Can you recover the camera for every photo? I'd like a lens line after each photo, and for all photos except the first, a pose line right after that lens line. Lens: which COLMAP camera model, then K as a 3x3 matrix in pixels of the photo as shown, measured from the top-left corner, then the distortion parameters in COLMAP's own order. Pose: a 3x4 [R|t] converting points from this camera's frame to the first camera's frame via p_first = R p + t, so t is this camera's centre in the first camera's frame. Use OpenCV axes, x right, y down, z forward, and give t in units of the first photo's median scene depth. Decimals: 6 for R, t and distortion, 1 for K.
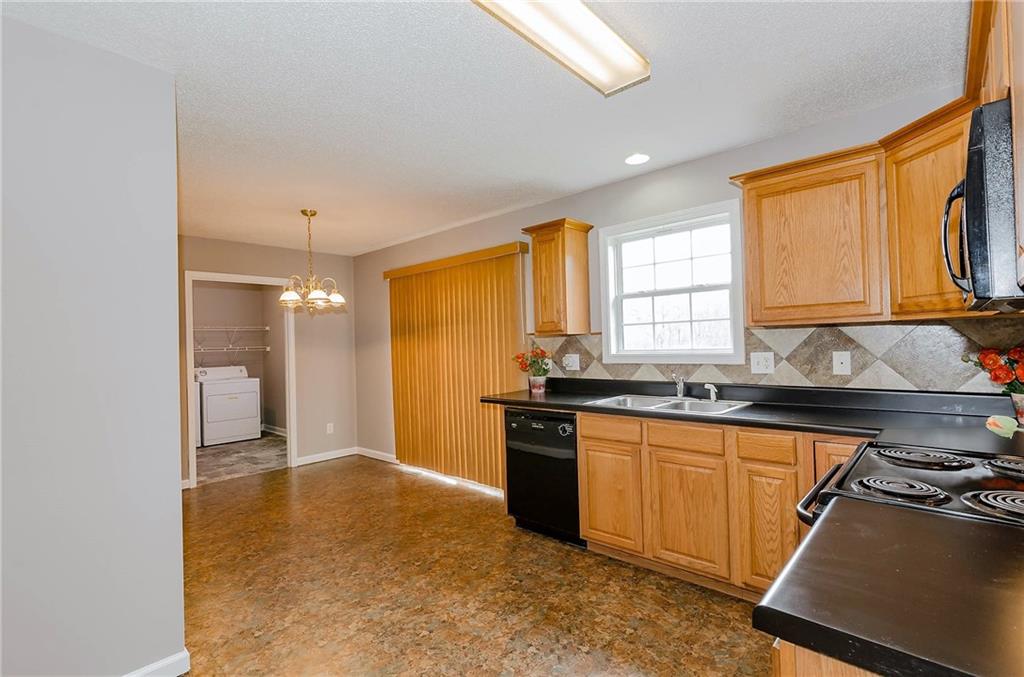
lens RADIAL K [[477.0, 0, 510.7], [0, 477.0, 339.1], [0, 0, 1]] dist [0.000894, 0.000348]
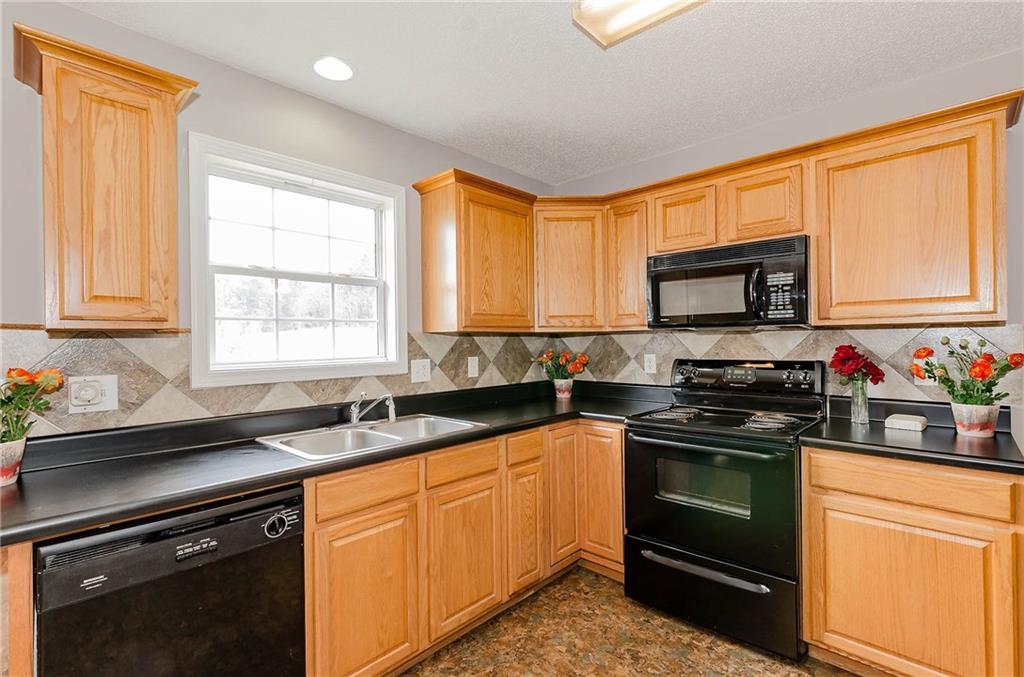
lens RADIAL K [[469.4, 0, 513.1], [0, 469.4, 339.7], [0, 0, 1]] dist [0.001610, 0.000600]
pose [[0.010958, 0.030333, 0.999480, -0.392731], [0.002831, 0.999535, -0.030366, 0.016977], [-0.999936, 0.003162, 0.010867, 0.795324]]
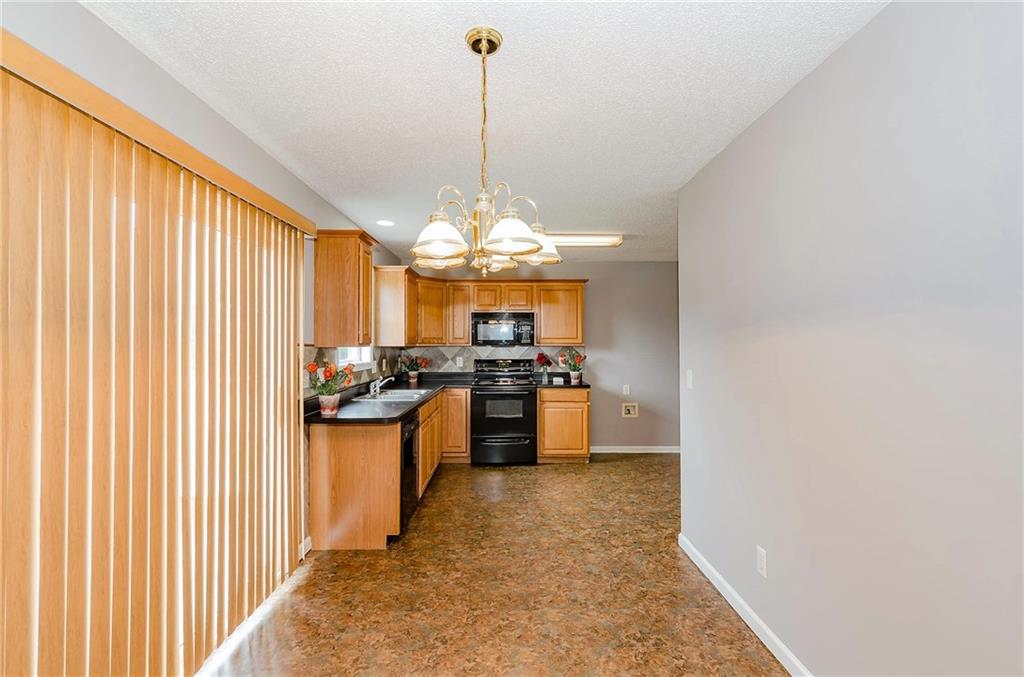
lens RADIAL K [[461.1, 0, 511.0], [0, 461.1, 338.8], [0, 0, 1]] dist [0.001130, 0.000138]
pose [[-0.685158, 0.034629, 0.727571, -1.015460], [0.010861, 0.999244, -0.037332, 0.016194], [-0.728314, -0.017676, -0.685016, 1.759263]]
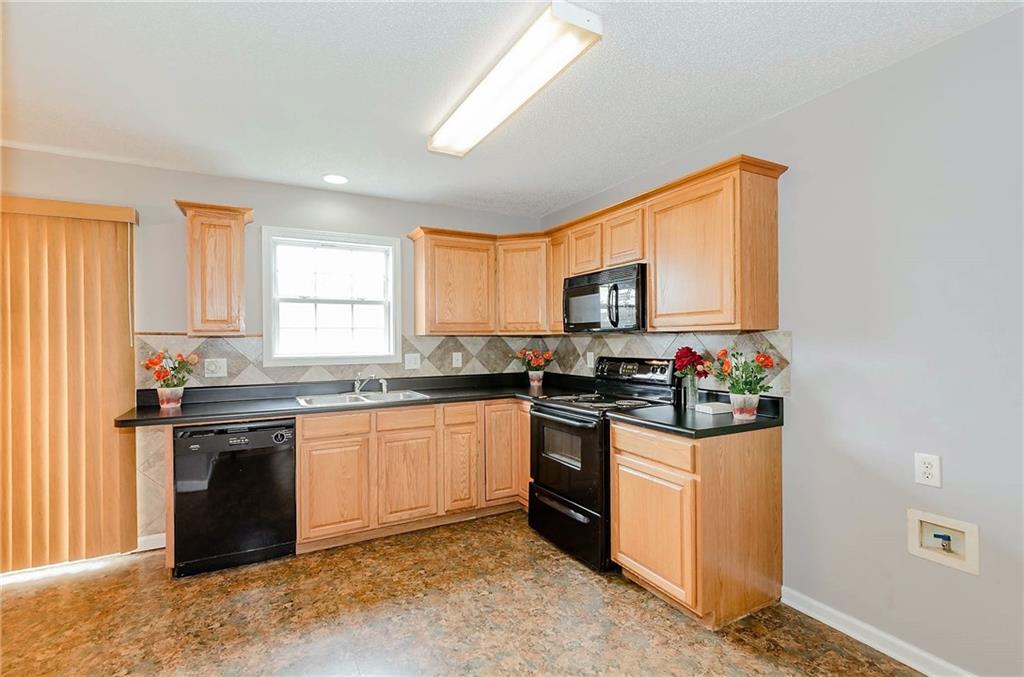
lens RADIAL K [[469.4, 0, 513.1], [0, 469.4, 339.7], [0, 0, 1]] dist [0.001610, 0.000600]
pose [[0.328341, 0.025061, 0.944227, -0.655378], [-0.010064, 0.999684, -0.023033, 0.015208], [-0.944506, -0.001940, 0.328489, 0.272778]]
